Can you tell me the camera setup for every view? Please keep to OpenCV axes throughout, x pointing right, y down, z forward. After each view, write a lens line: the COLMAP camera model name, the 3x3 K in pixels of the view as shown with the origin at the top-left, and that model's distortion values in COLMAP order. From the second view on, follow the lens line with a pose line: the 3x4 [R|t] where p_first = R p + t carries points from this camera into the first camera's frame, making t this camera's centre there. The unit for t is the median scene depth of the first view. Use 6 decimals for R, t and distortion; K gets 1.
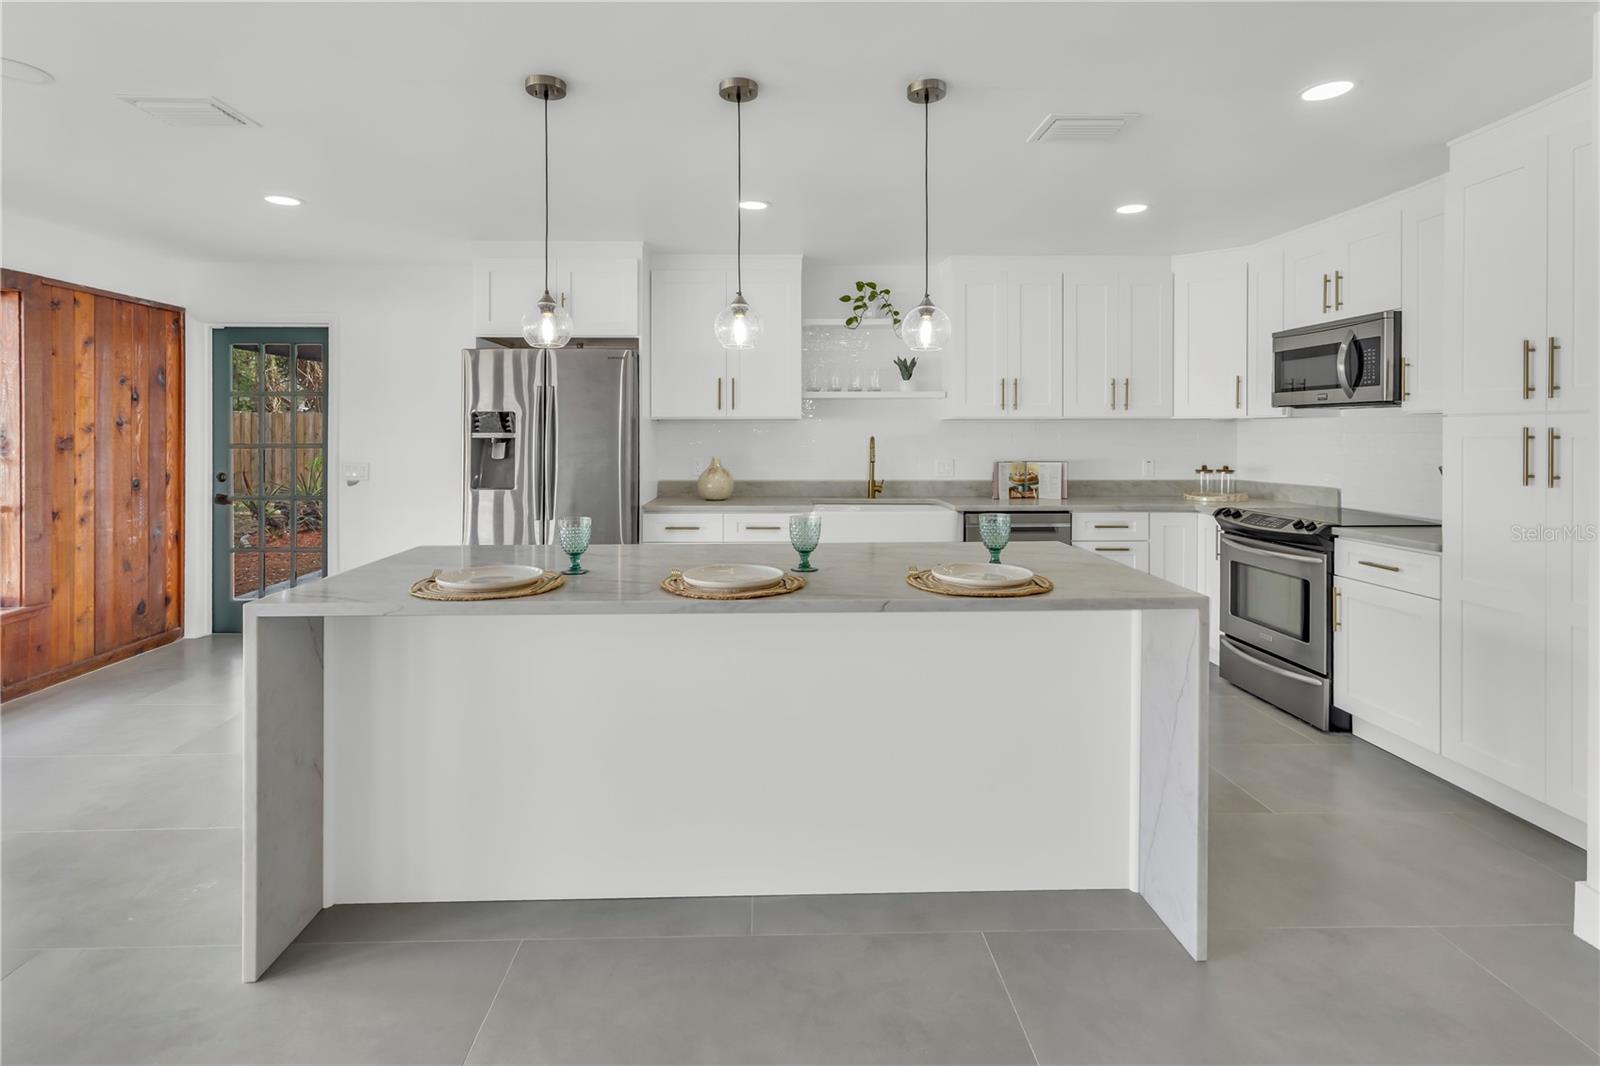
lens RADIAL K [[781.7, 0, 787.1], [0, 781.7, 426.6], [0, 0, 1]] dist [0.006031, 0.003405]
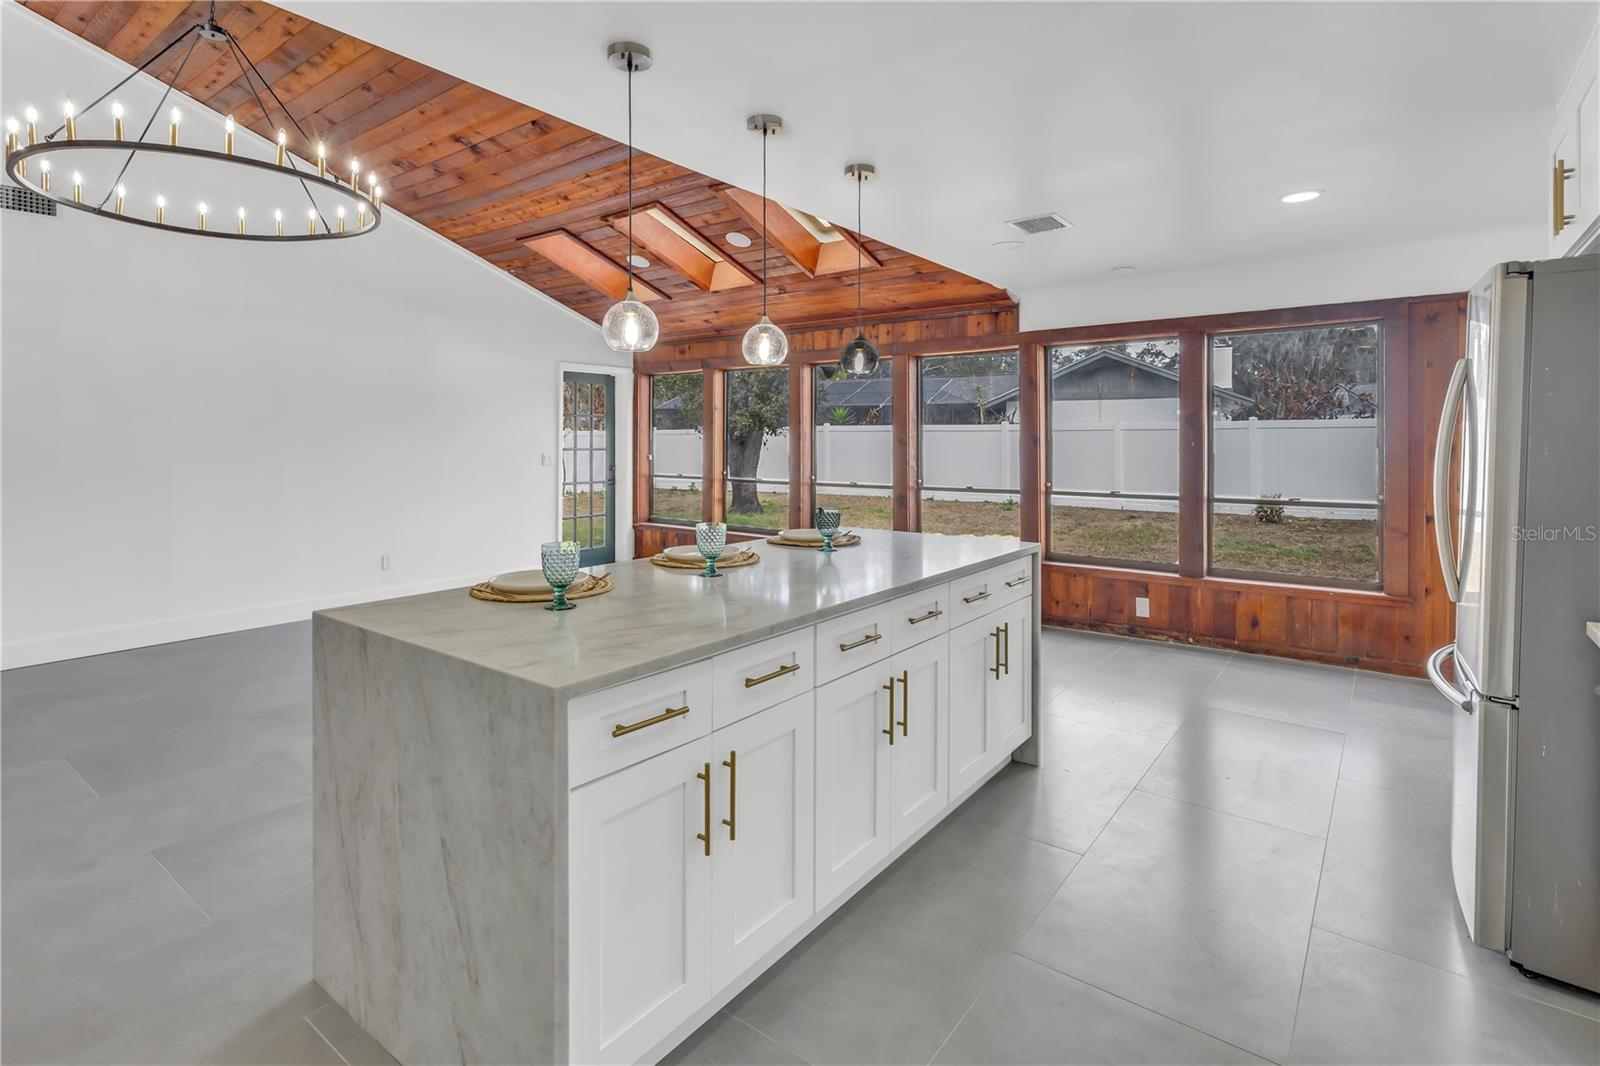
lens RADIAL K [[781.7, 0, 807.7], [0, 781.7, 438.5], [0, 0, 1]] dist [0.006031, 0.003405]
pose [[-0.633247, 0.003872, -0.773940, 0.389379], [0.008720, 0.999960, -0.002131, 0.000210], [0.773901, -0.008098, -0.633255, 0.979787]]
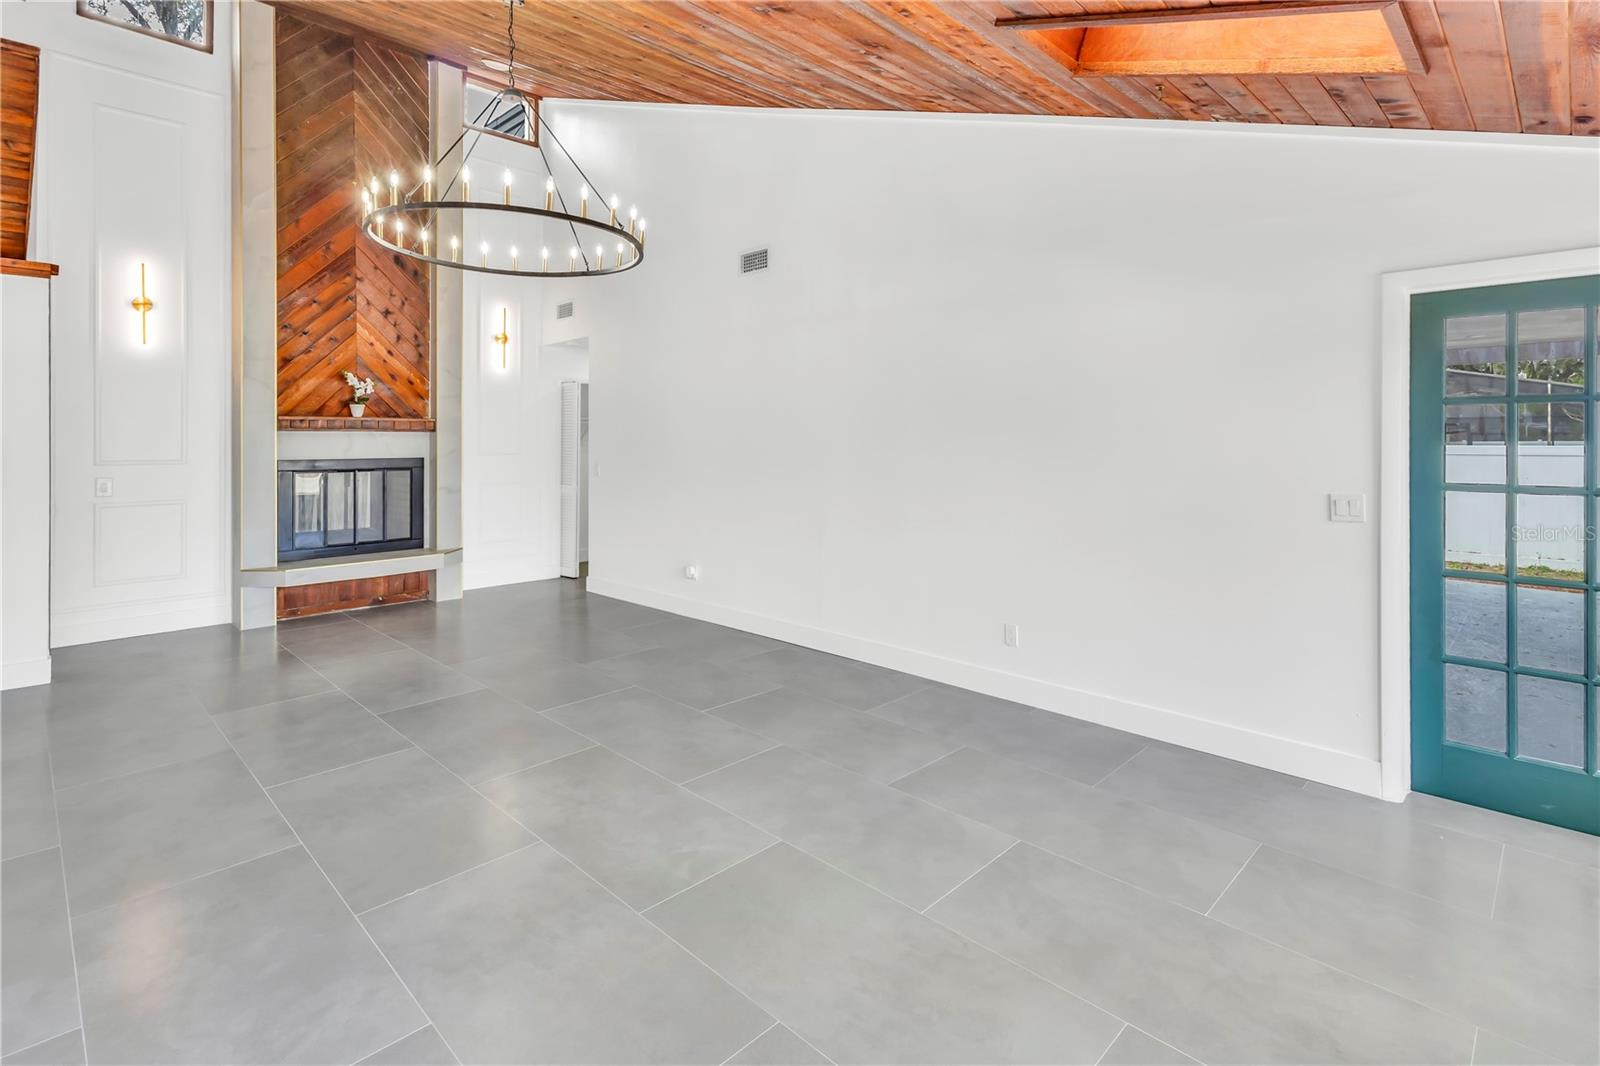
lens RADIAL K [[781.7, 0, 787.6], [0, 781.7, 433.6], [0, 0, 1]] dist [0.006031, 0.003405]
pose [[-0.677947, 0.005006, 0.735094, -0.768306], [-0.005326, 0.999917, -0.011721, -0.026193], [-0.735091, -0.011861, -0.677864, 0.349097]]
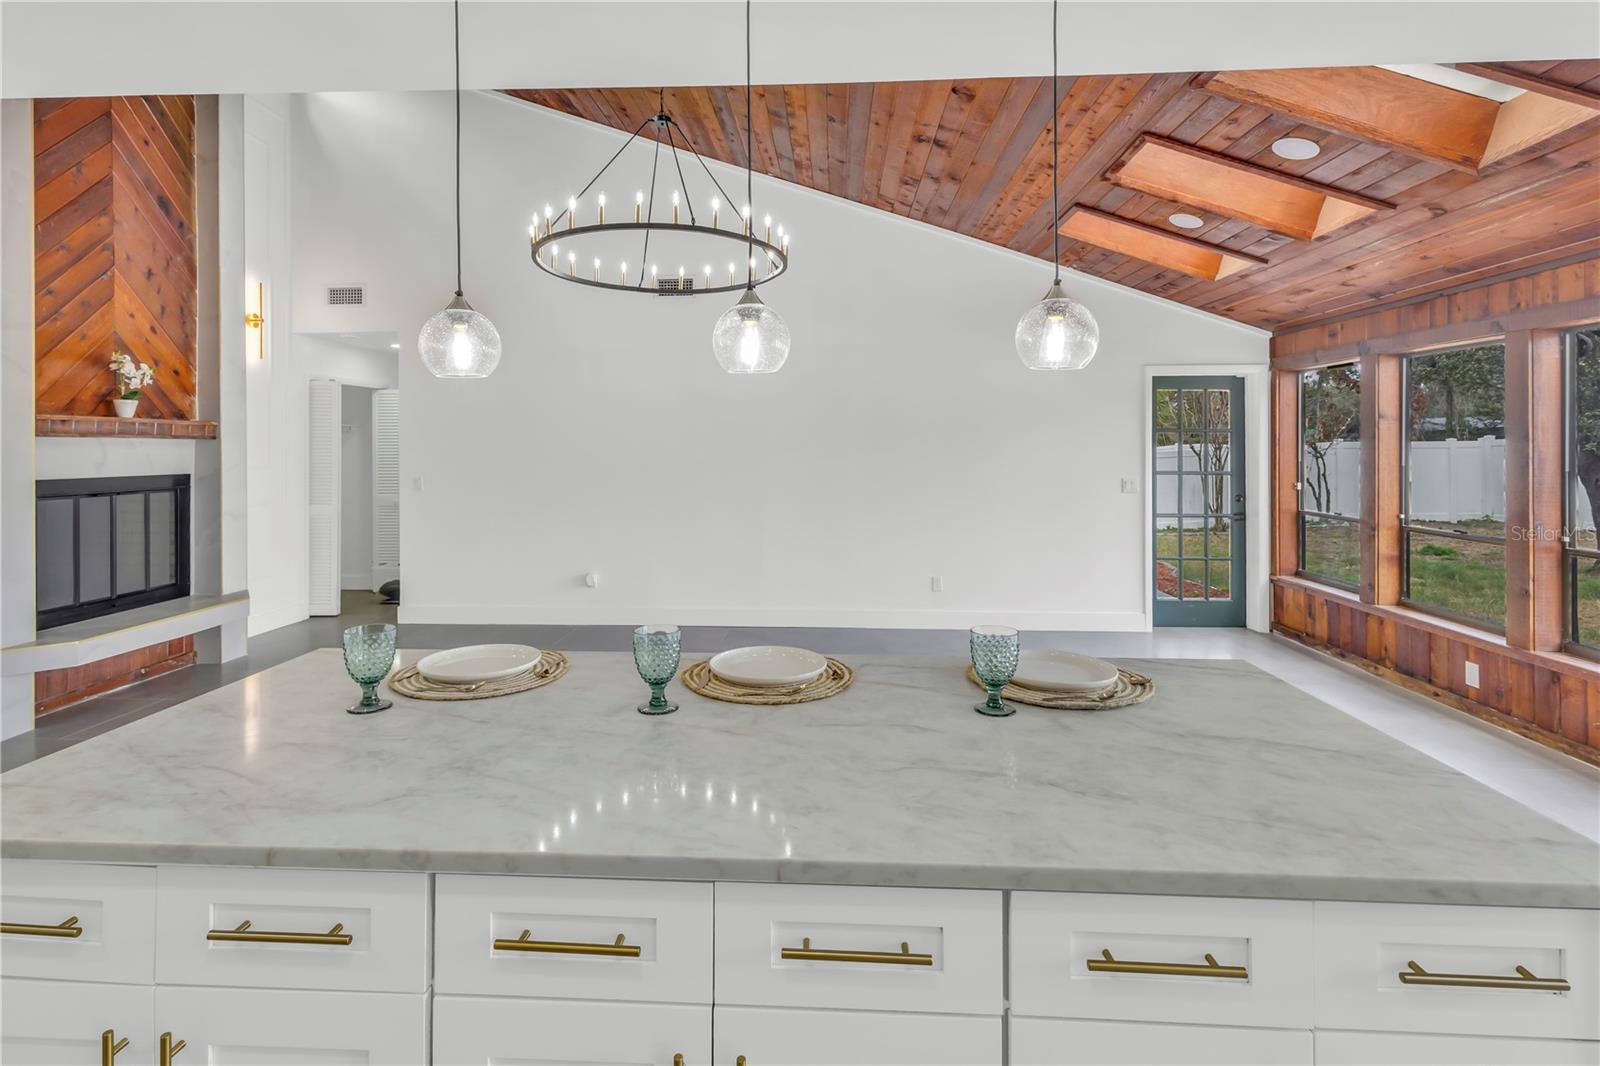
lens RADIAL K [[781.7, 0, 791.0], [0, 781.7, 438.9], [0, 0, 1]] dist [0.006031, 0.003405]
pose [[-0.995389, 0.003932, 0.095836, -0.095535], [0.002063, 0.999806, -0.019602, -0.019277], [-0.095895, -0.019314, -0.995204, 0.923576]]
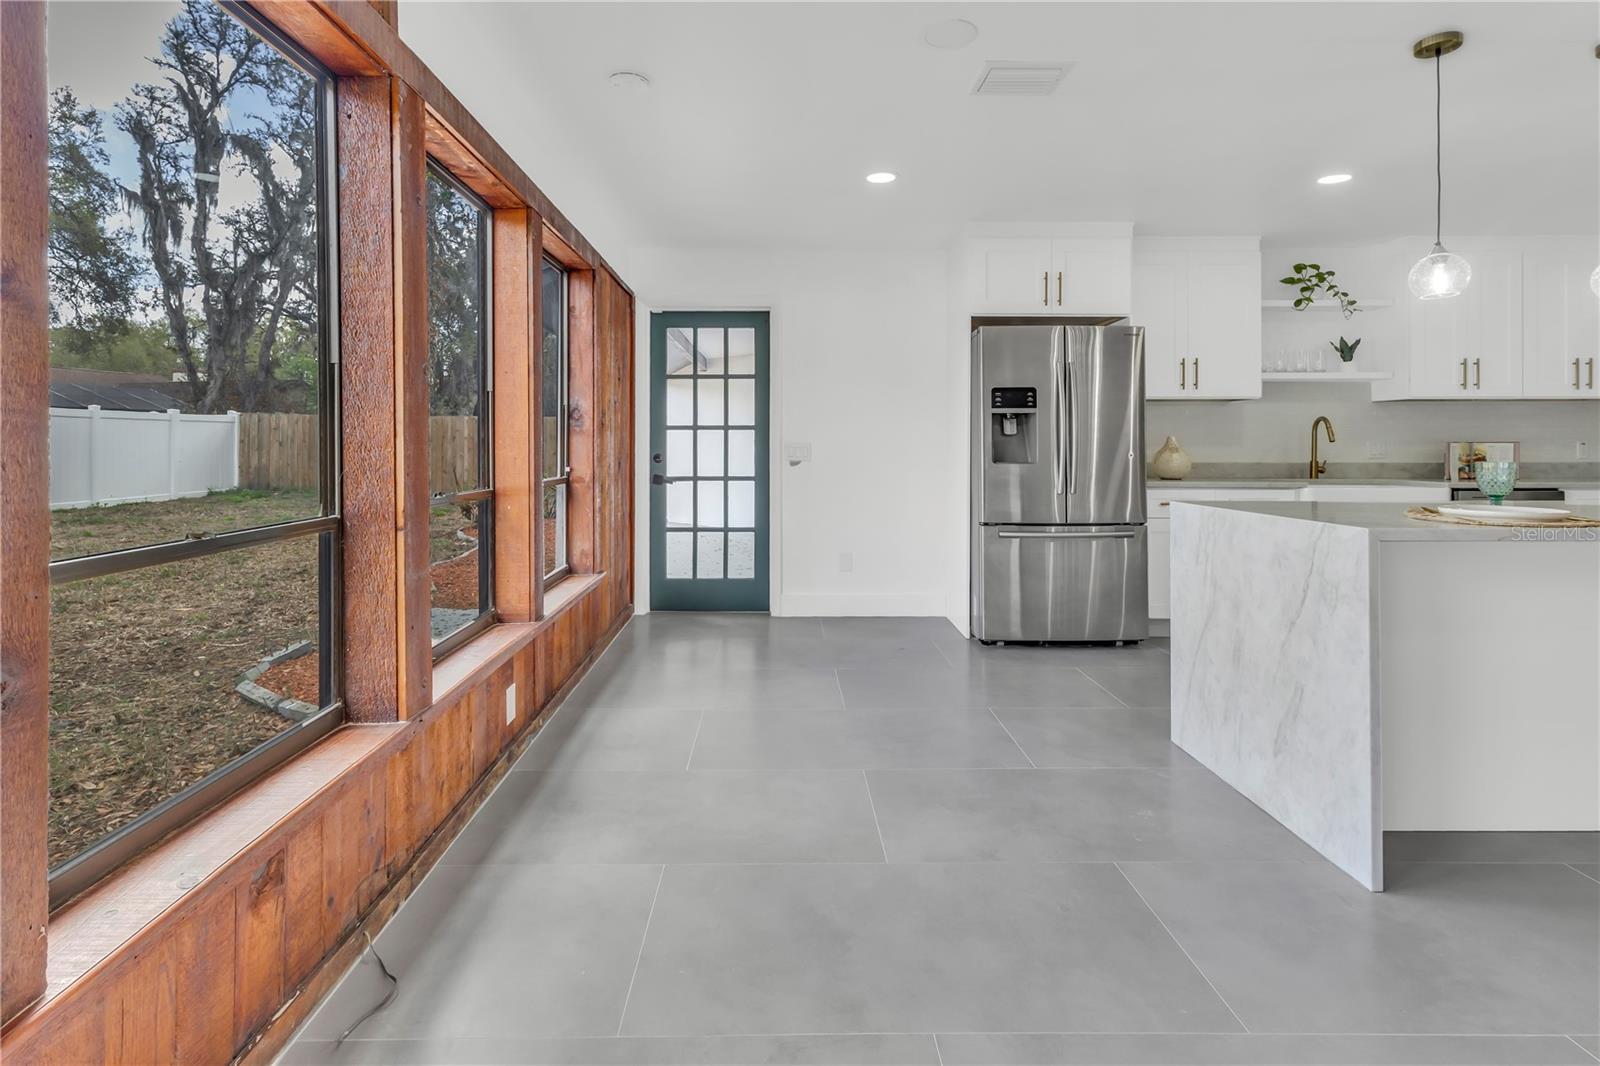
lens RADIAL K [[781.7, 0, 797.8], [0, 781.7, 435.6], [0, 0, 1]] dist [0.006031, 0.003405]
pose [[0.999893, 0.000620, -0.014643, -0.627714], [-0.000670, 0.999994, -0.003421, 0.046376], [0.014641, 0.003430, 0.999887, -0.022022]]
